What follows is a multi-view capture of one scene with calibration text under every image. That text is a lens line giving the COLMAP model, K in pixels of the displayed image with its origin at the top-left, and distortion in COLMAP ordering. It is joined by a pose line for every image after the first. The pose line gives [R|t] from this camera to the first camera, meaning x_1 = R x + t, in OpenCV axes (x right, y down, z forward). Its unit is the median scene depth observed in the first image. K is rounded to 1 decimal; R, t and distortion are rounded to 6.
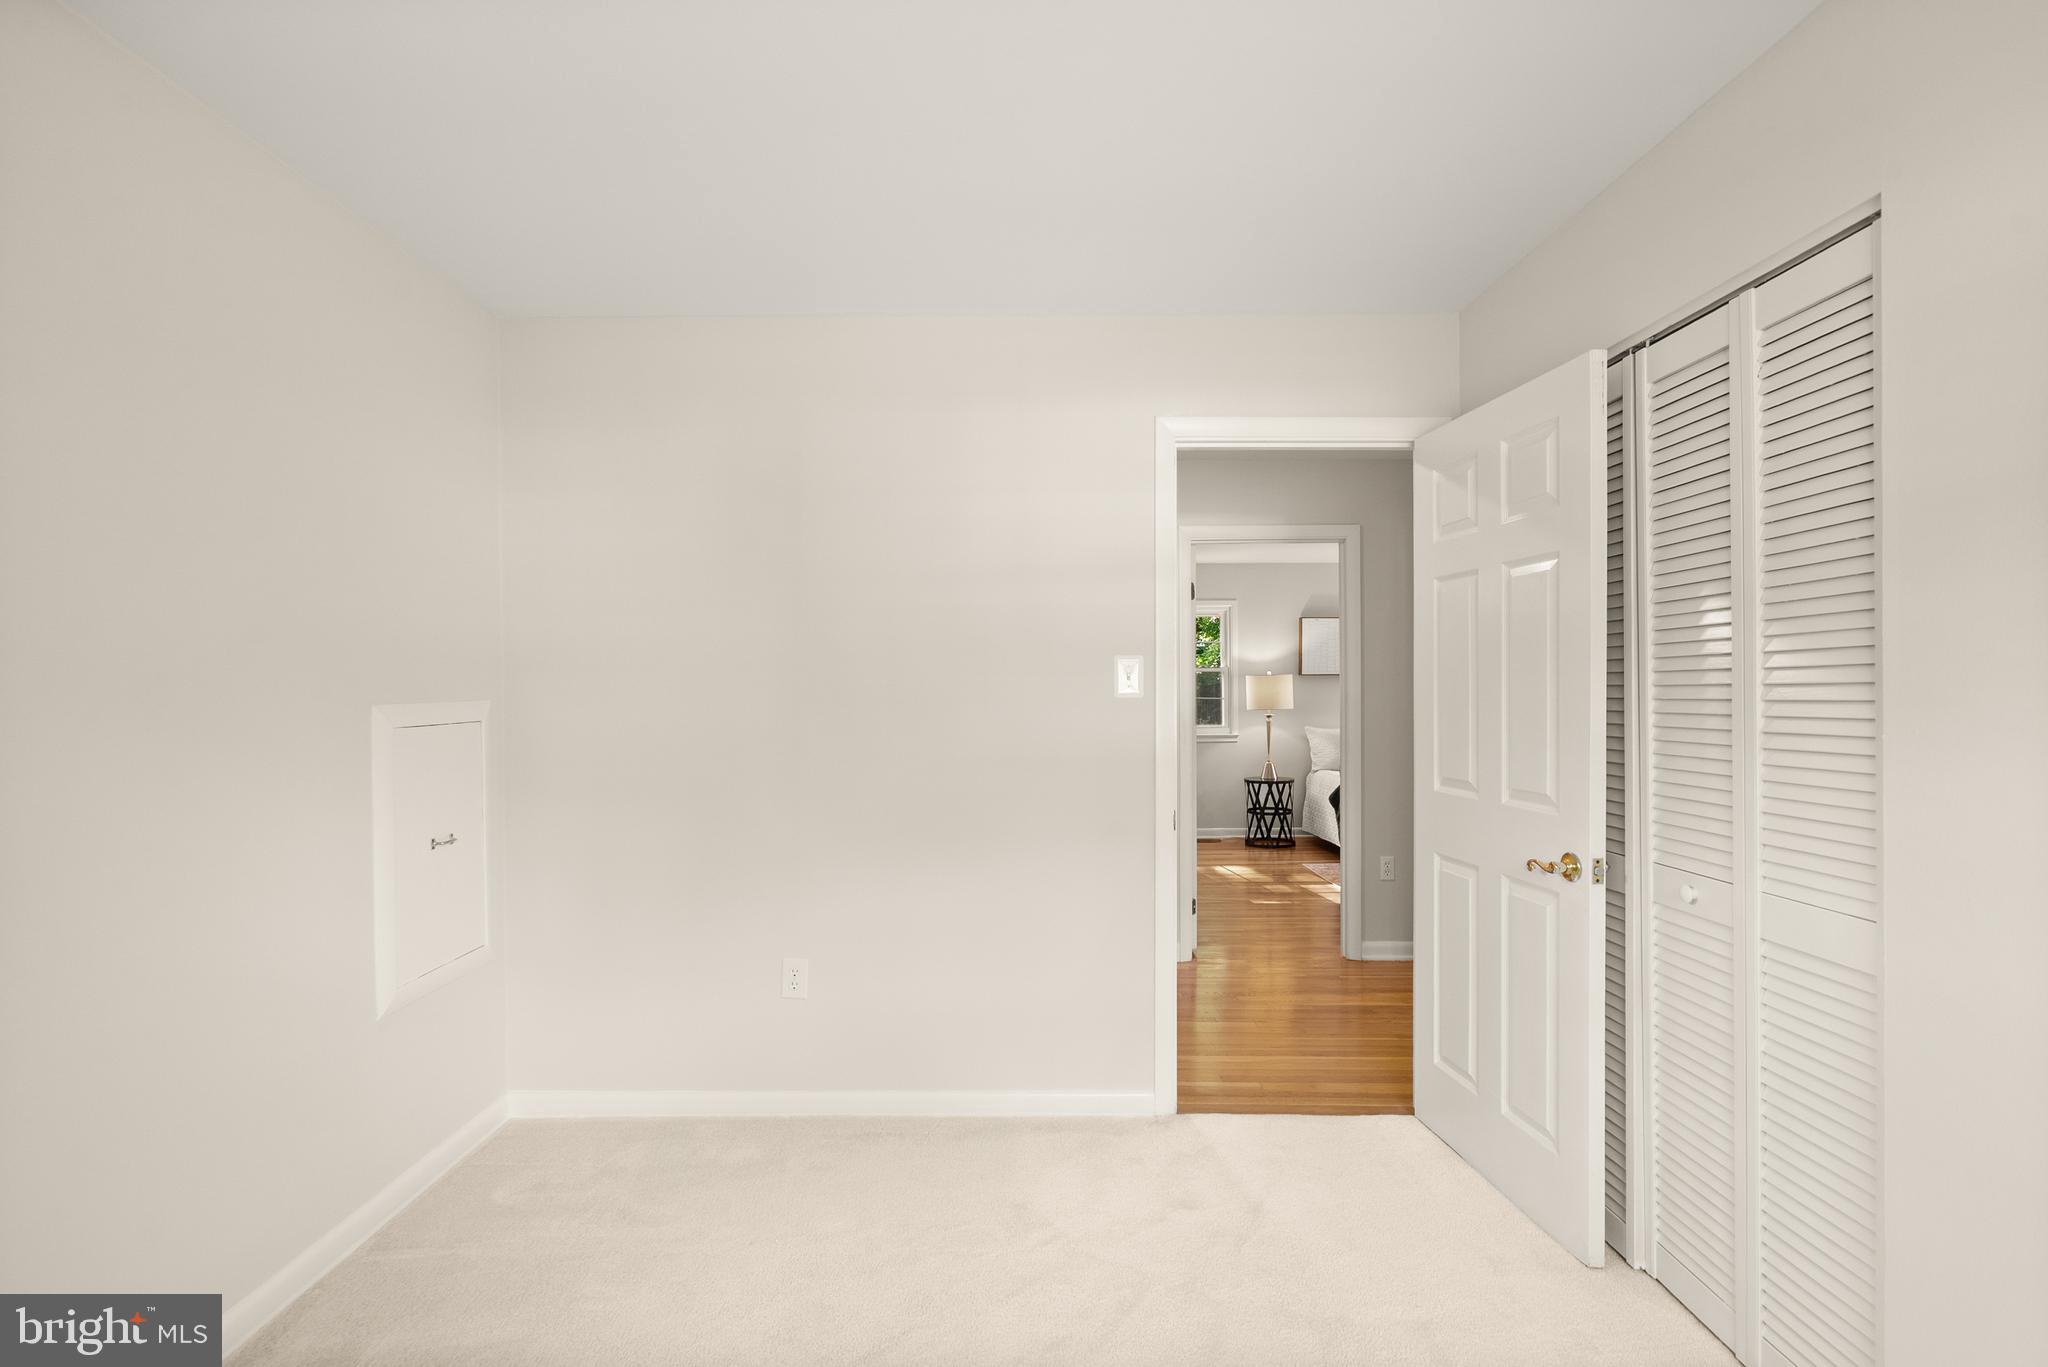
lens RADIAL K [[953.4, 0, 1016.4], [0, 953.4, 689.1], [0, 0, 1]] dist [0.001625, 0.001264]
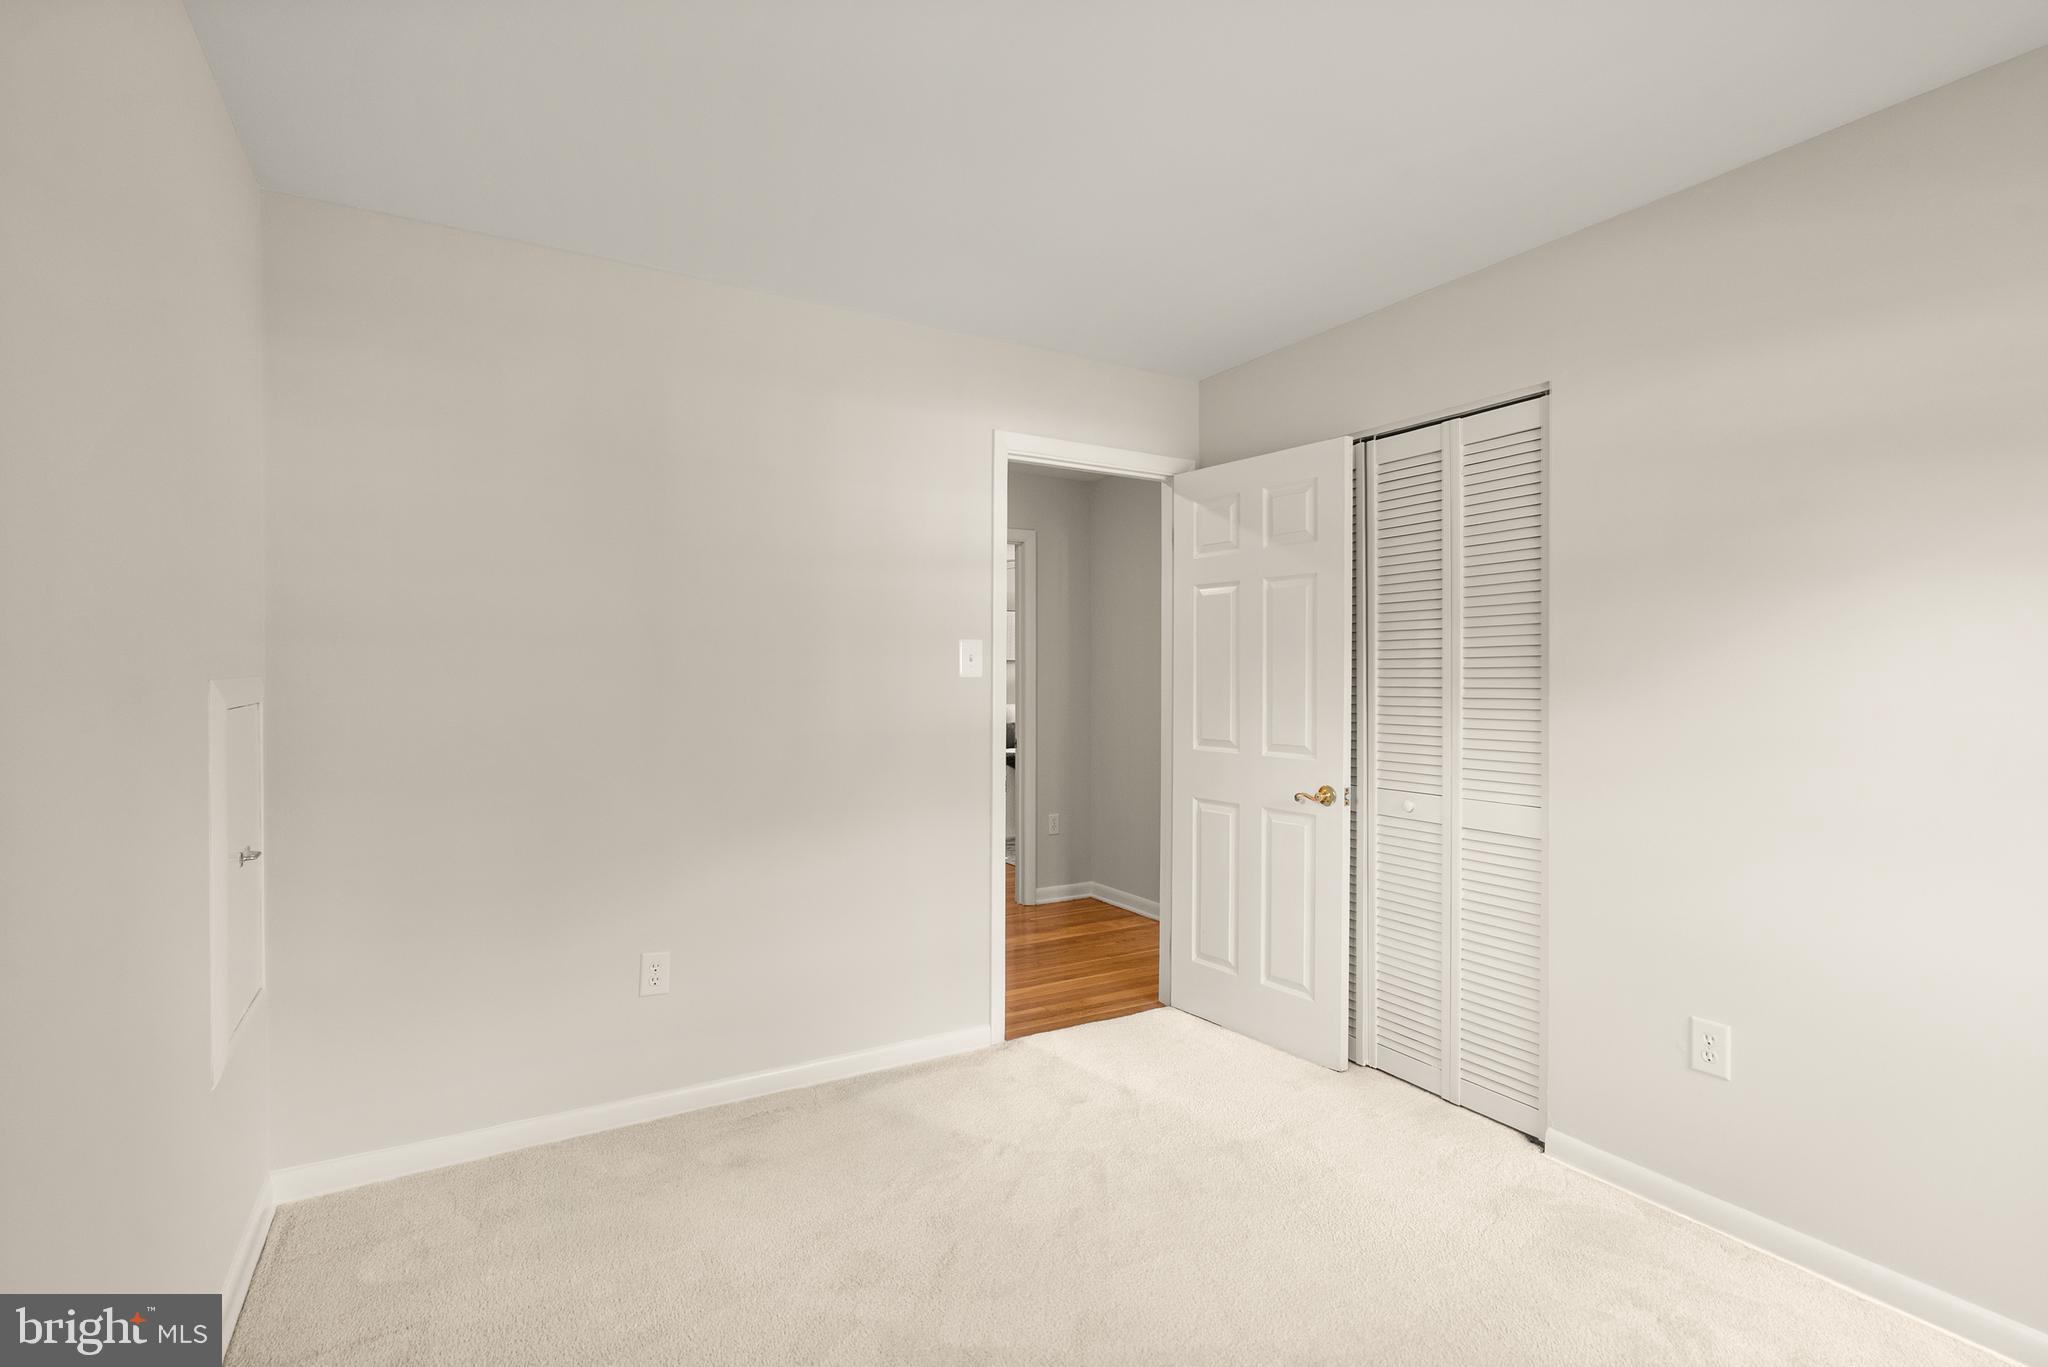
lens RADIAL K [[953.4, 0, 1023.8], [0, 953.4, 674.8], [0, 0, 1]] dist [0.001625, 0.001264]
pose [[0.860228, 0.005838, 0.509876, -0.439809], [-0.005456, 0.999983, -0.002246, 0.009602], [-0.509880, -0.000850, 0.860245, 0.005460]]
